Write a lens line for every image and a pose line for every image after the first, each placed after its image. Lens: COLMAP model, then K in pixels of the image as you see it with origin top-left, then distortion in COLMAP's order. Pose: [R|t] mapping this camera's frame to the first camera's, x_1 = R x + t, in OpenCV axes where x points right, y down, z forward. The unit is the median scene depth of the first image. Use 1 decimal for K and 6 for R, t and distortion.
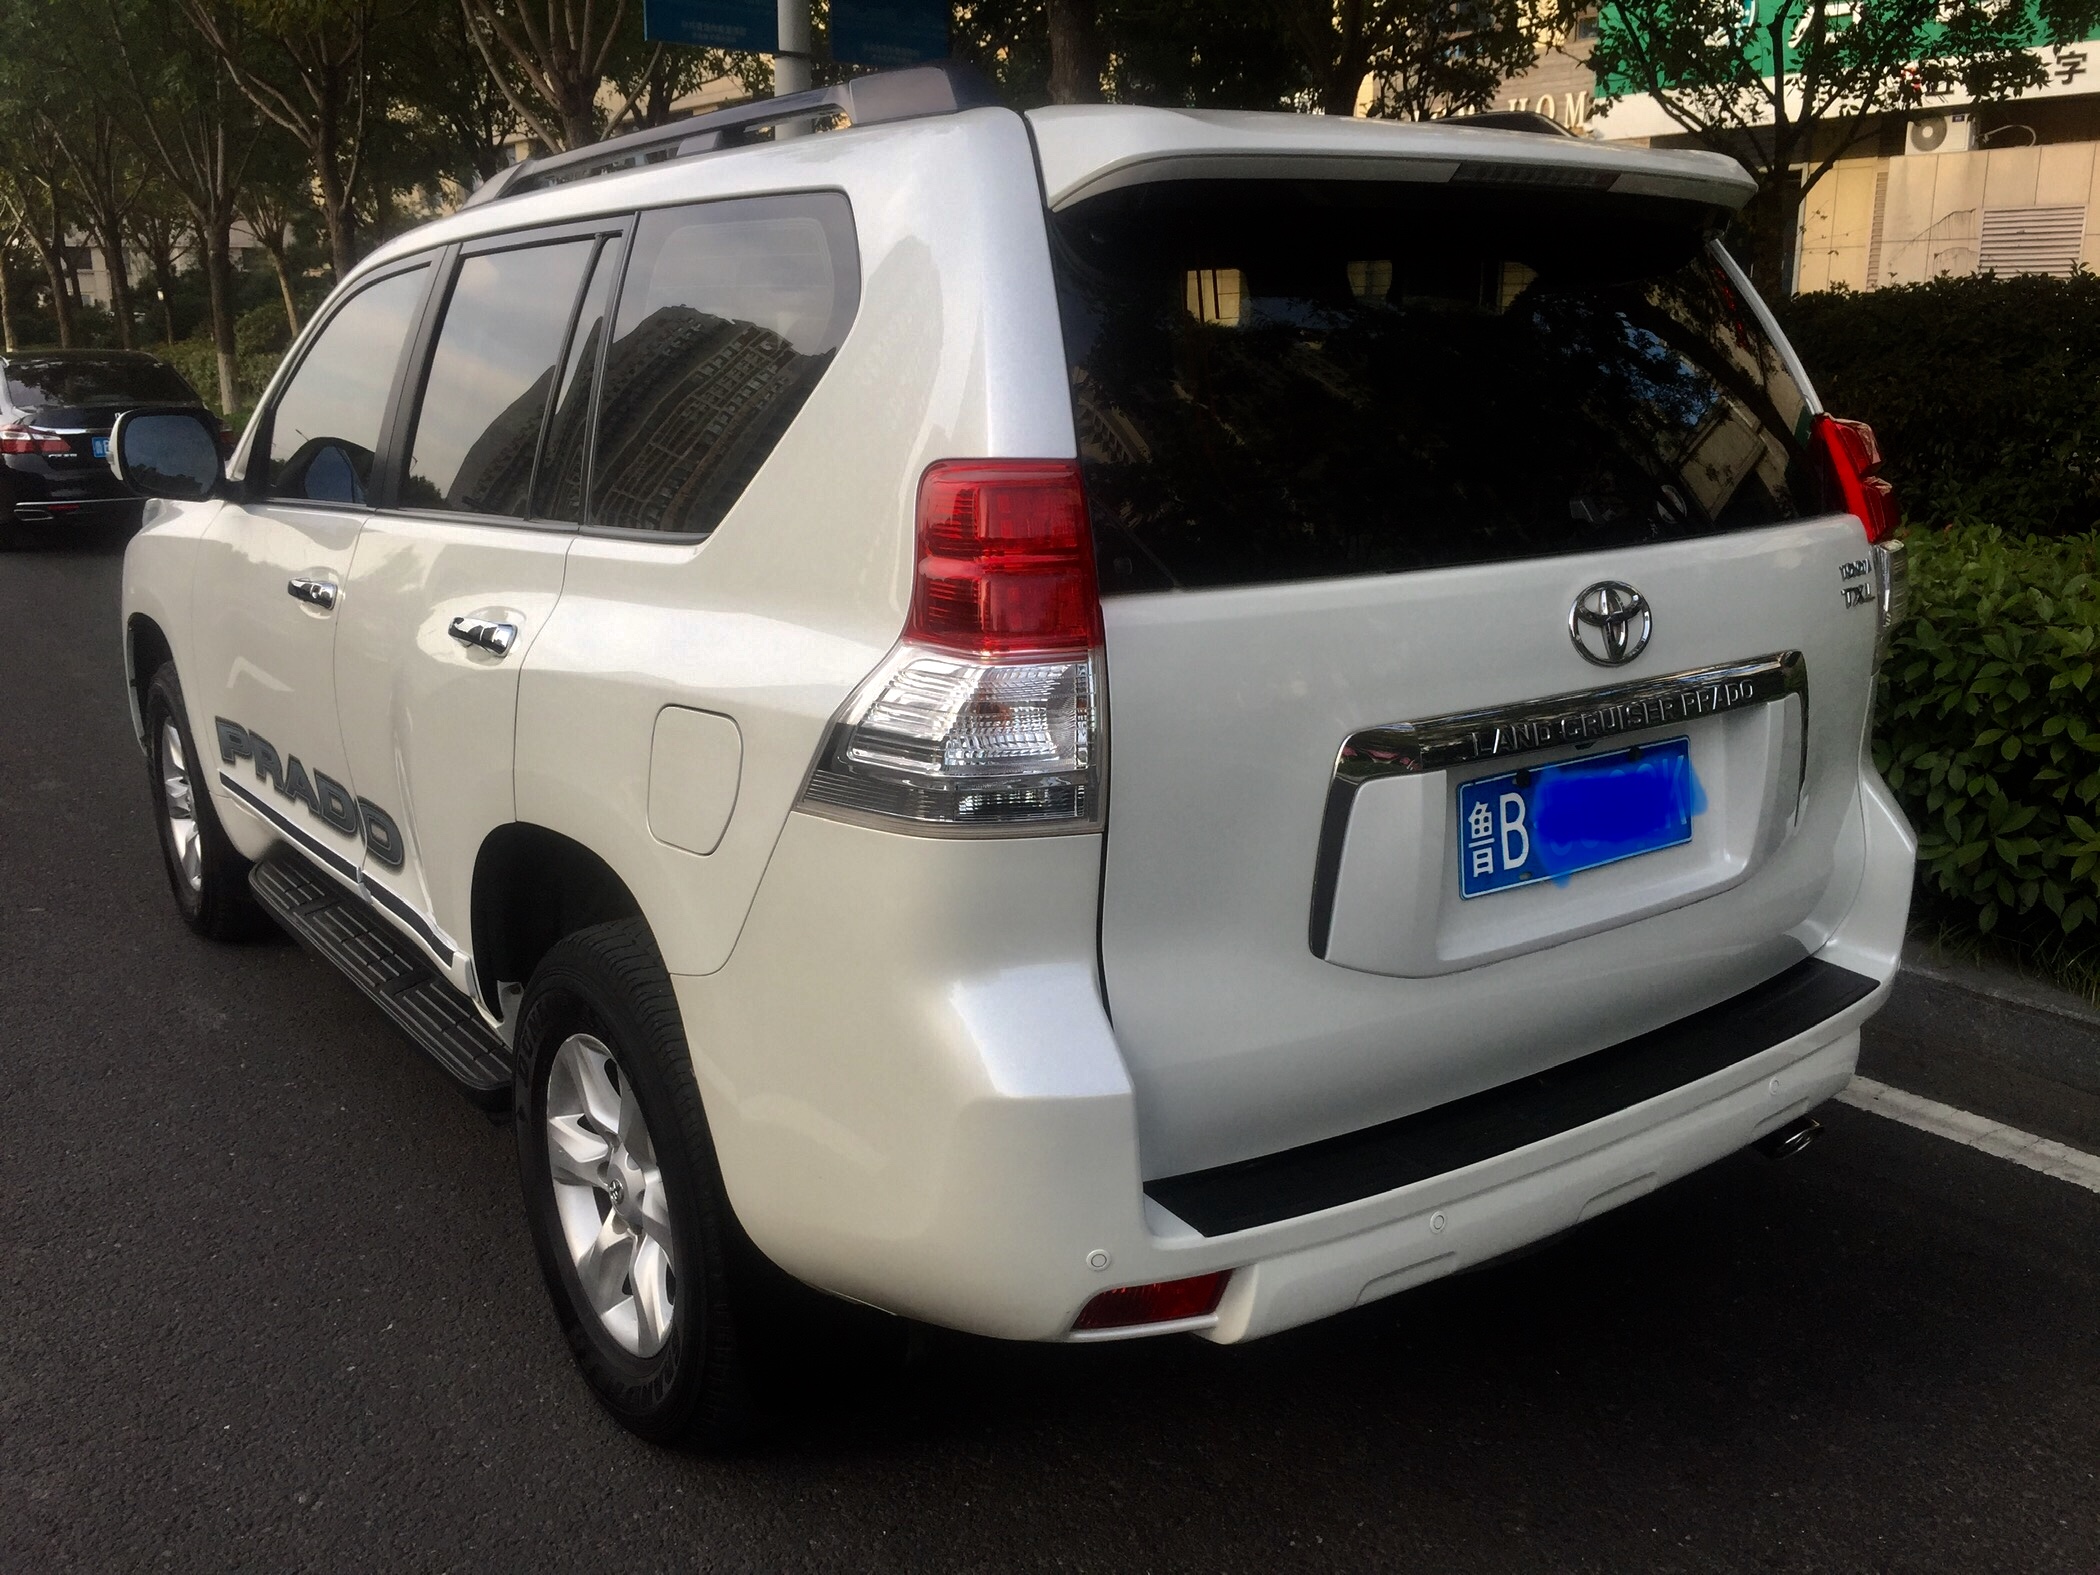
lens RADIAL K [[1881.1, 0, 1022.4], [0, 1881.1, 781.4], [0, 0, 1]] dist [0.014855, -0.005176]
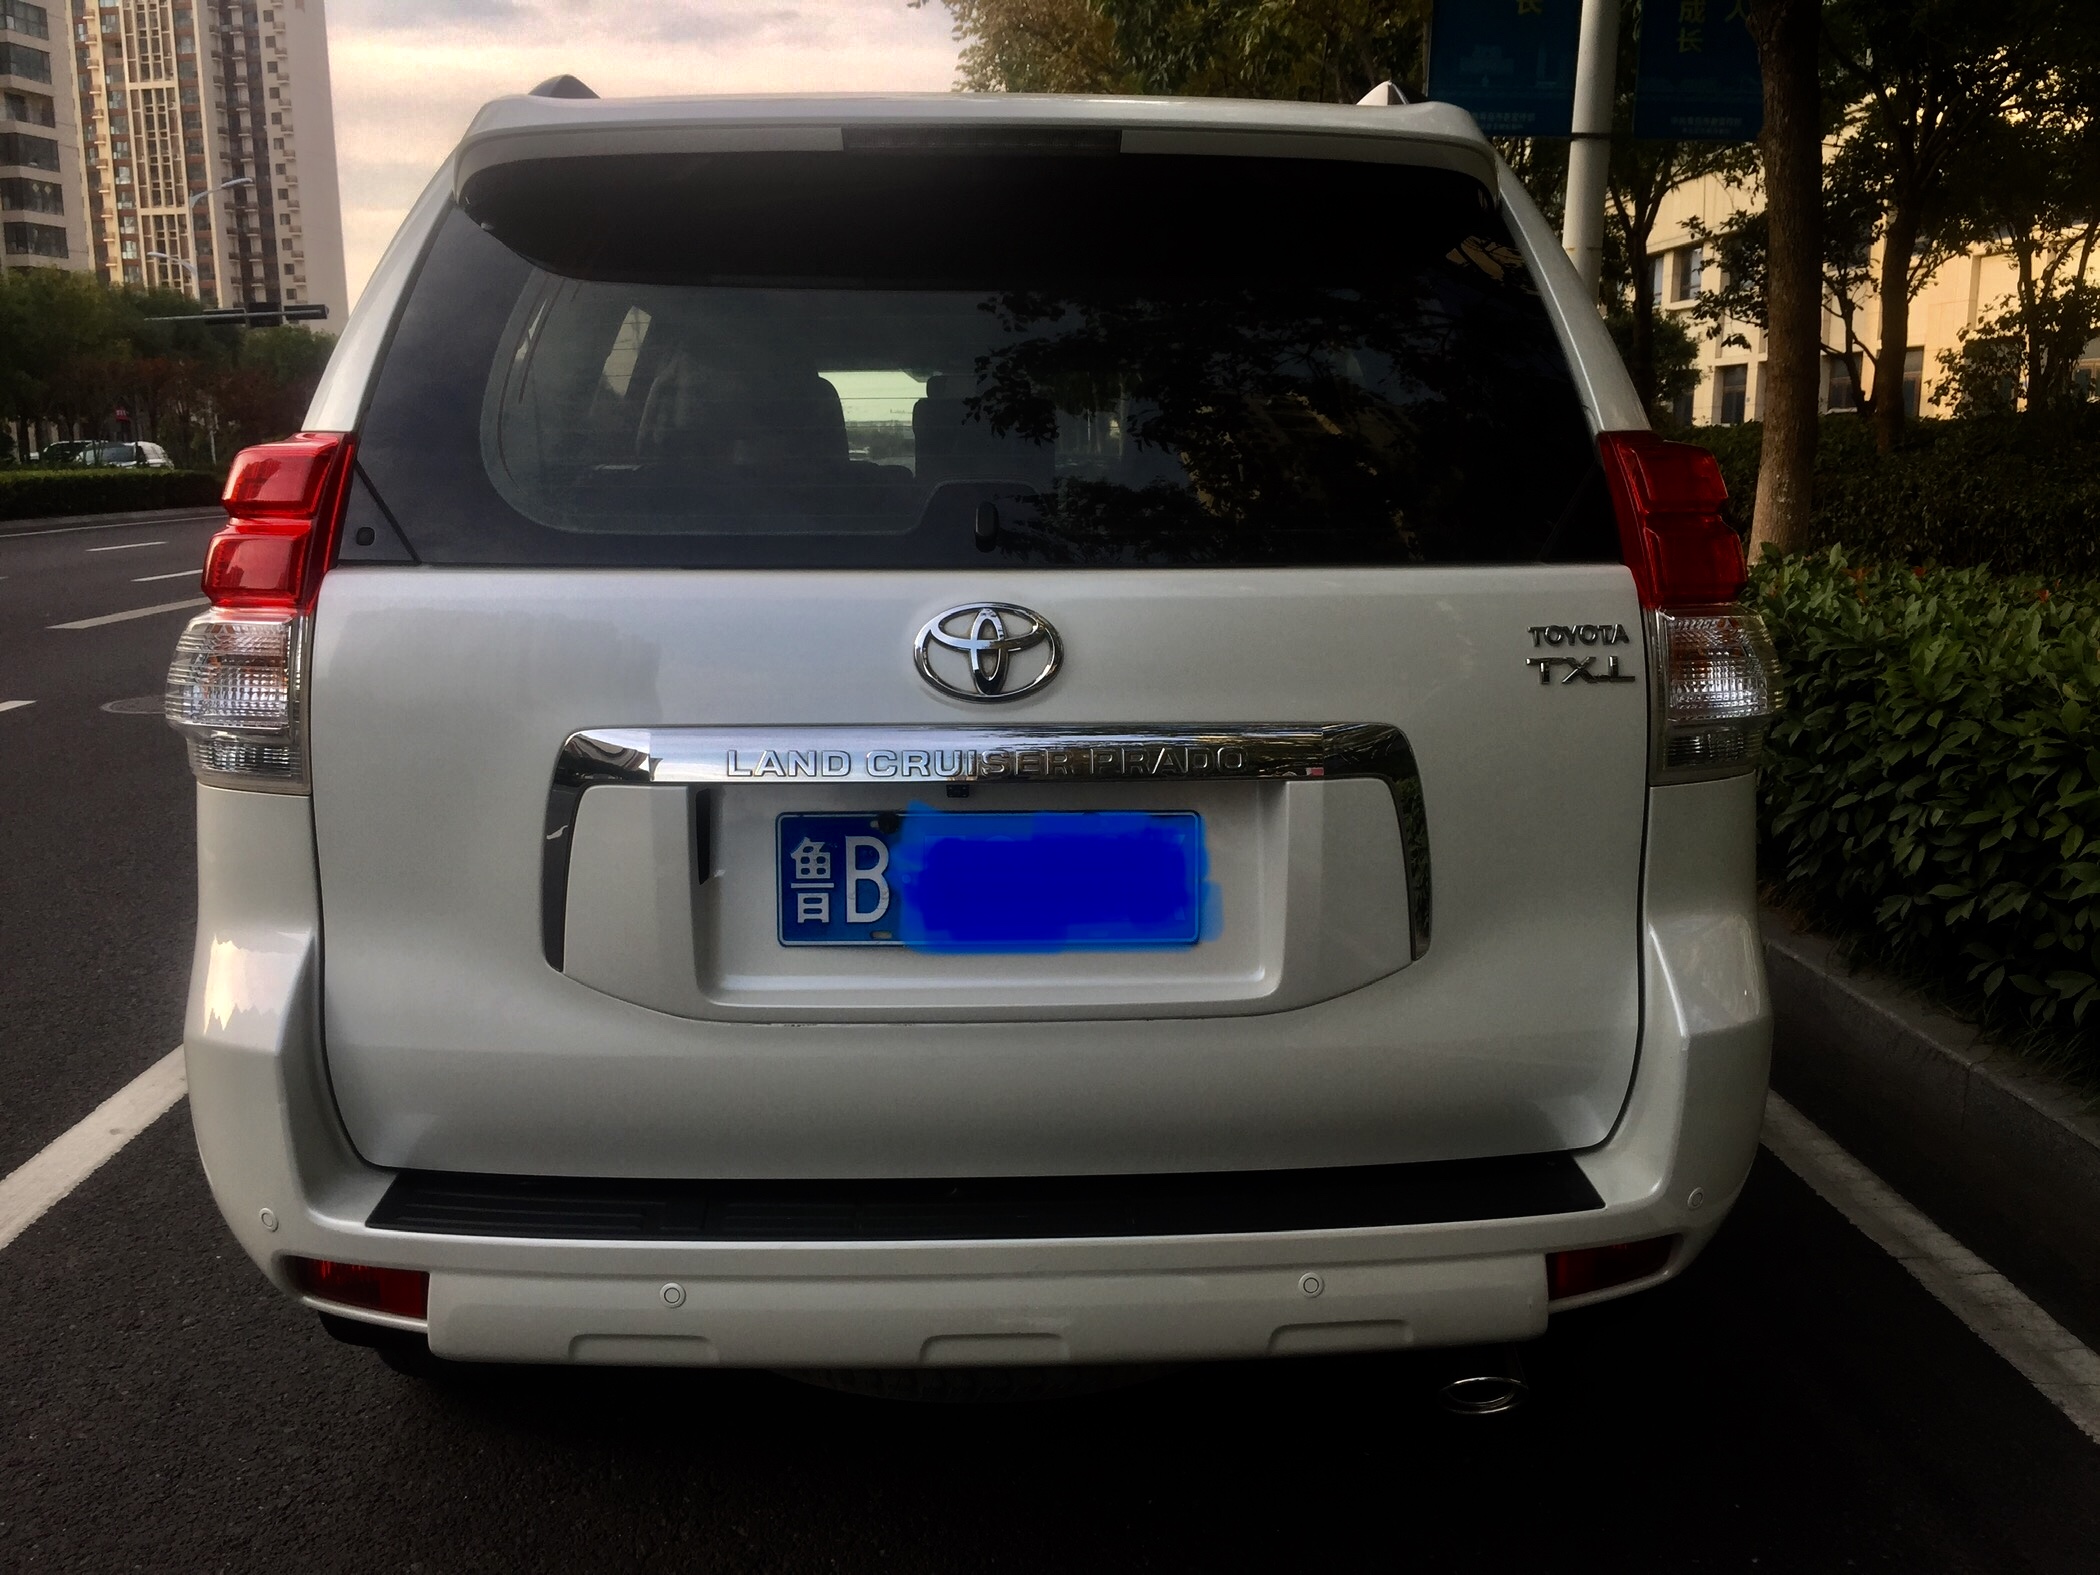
lens RADIAL K [[1881.1, 0, 1022.4], [0, 1881.1, 781.4], [0, 0, 1]] dist [0.014855, -0.005176]
pose [[0.832130, 0.105140, -0.544523, 0.791712], [-0.138513, 0.990149, -0.020488, -0.011061], [0.537005, 0.092472, 0.838495, 0.307435]]
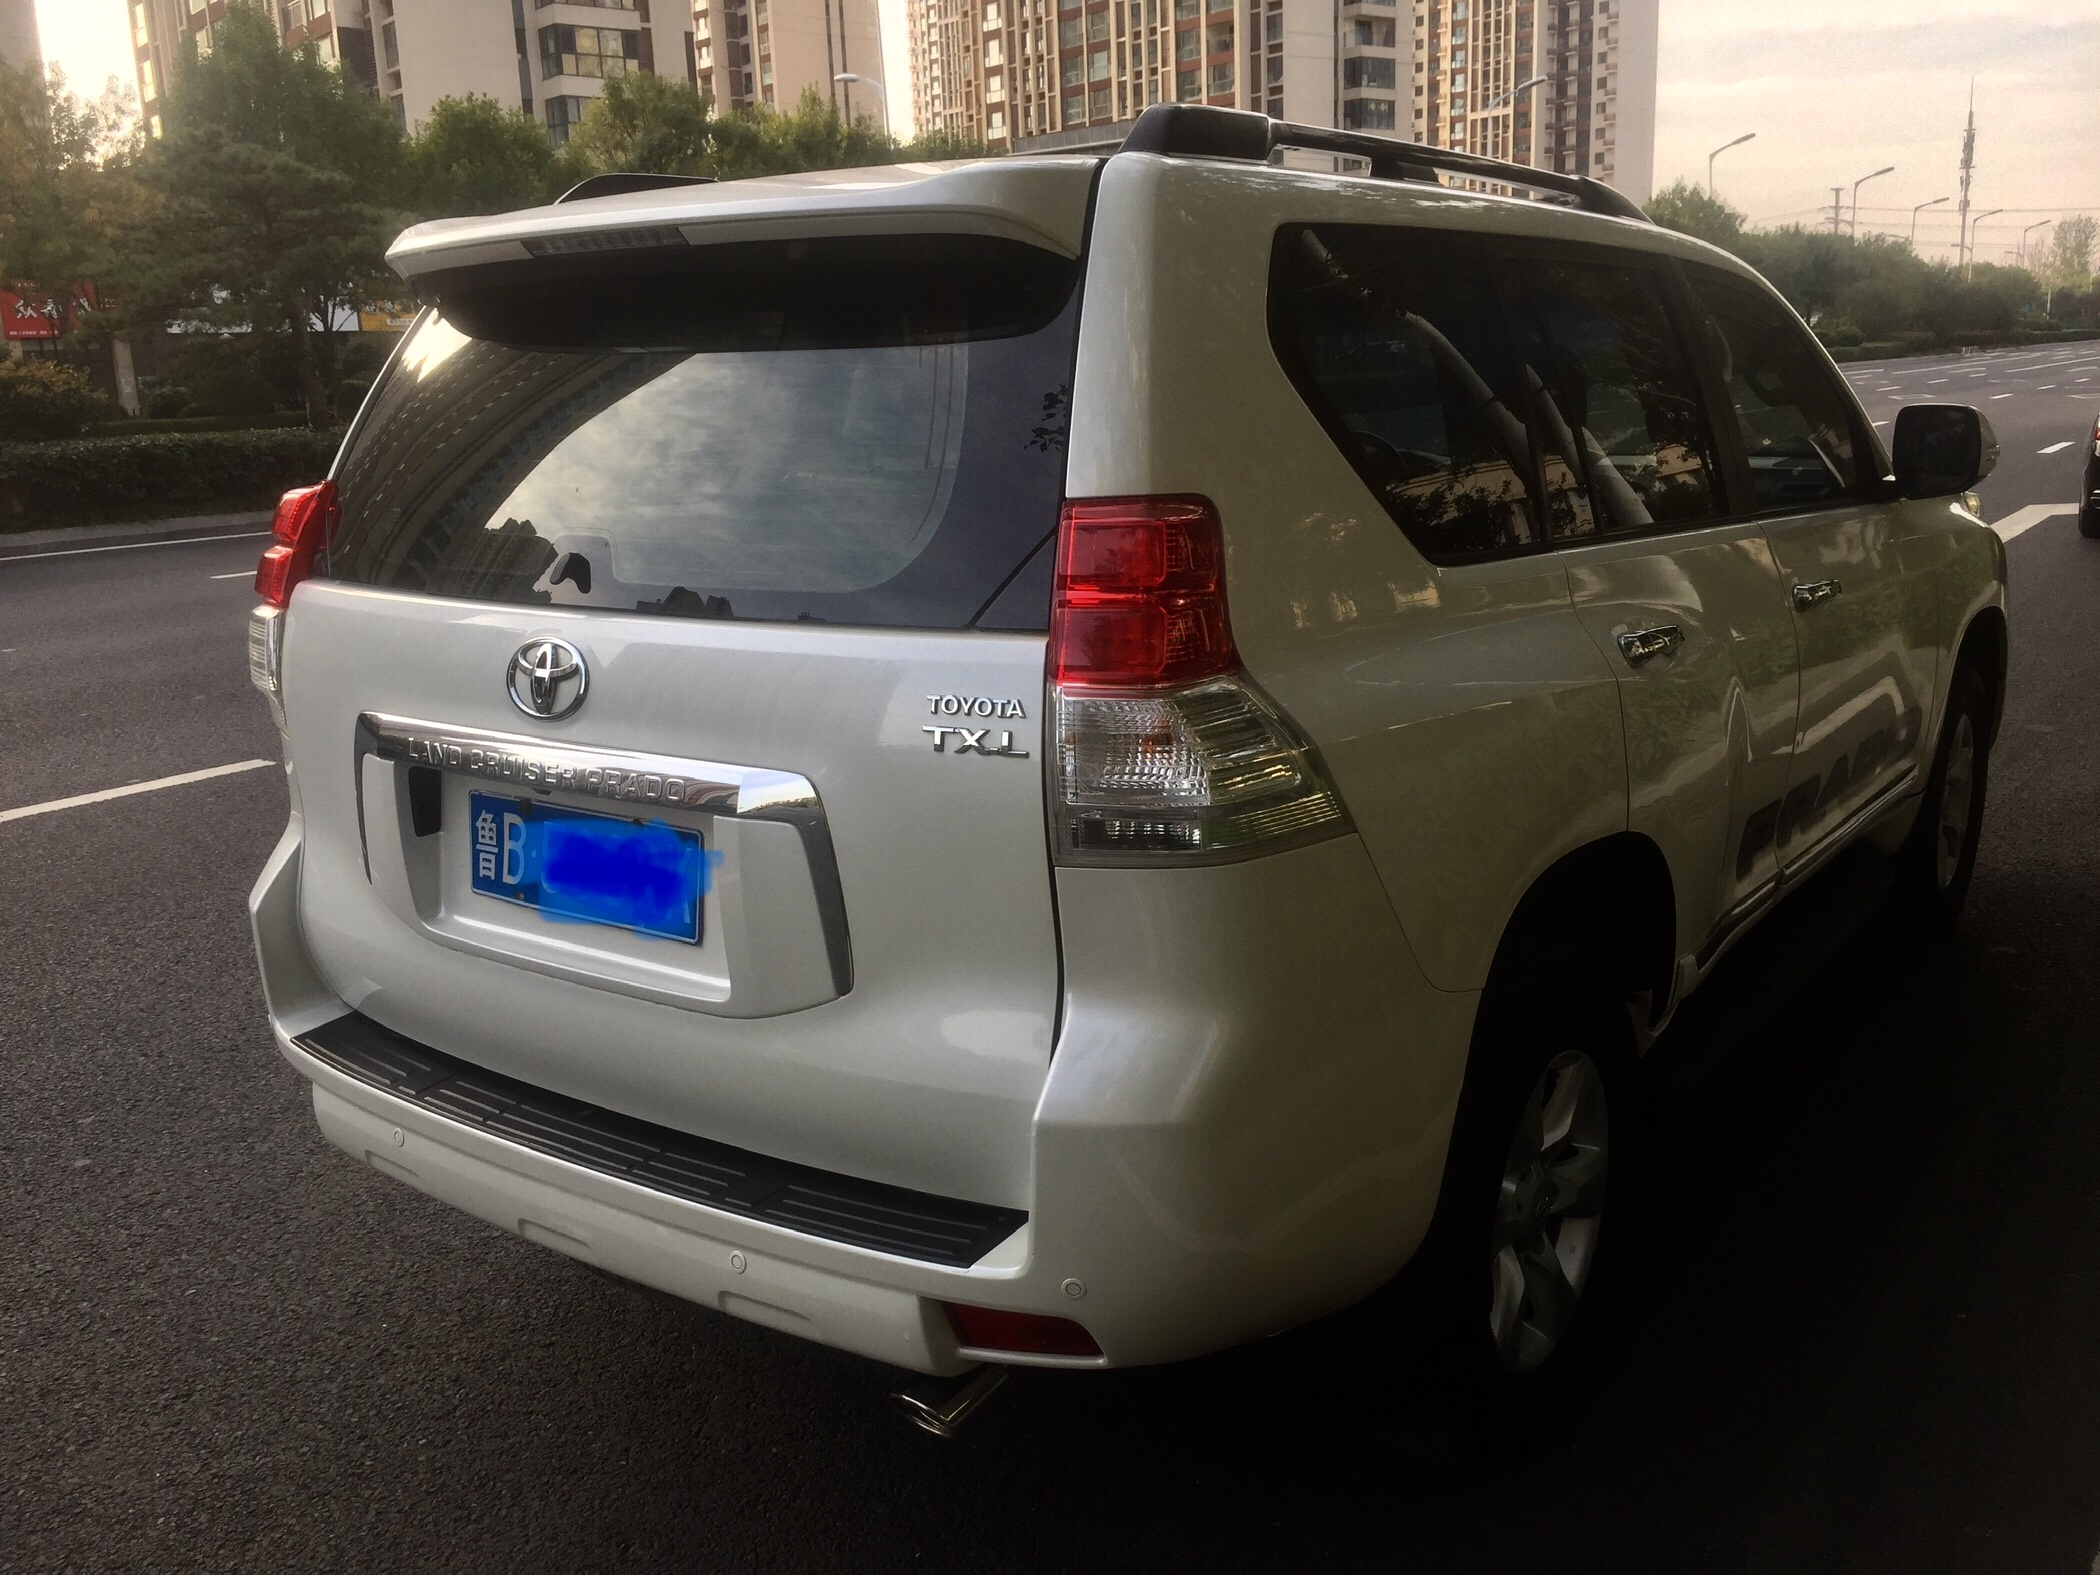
lens RADIAL K [[1881.1, 0, 1022.4], [0, 1881.1, 781.4], [0, 0, 1]] dist [0.014855, -0.005176]
pose [[0.296470, 0.212263, -0.931155, 1.355892], [-0.197238, 0.967578, 0.157768, -0.242414], [0.934453, 0.136885, 0.328724, 0.914831]]
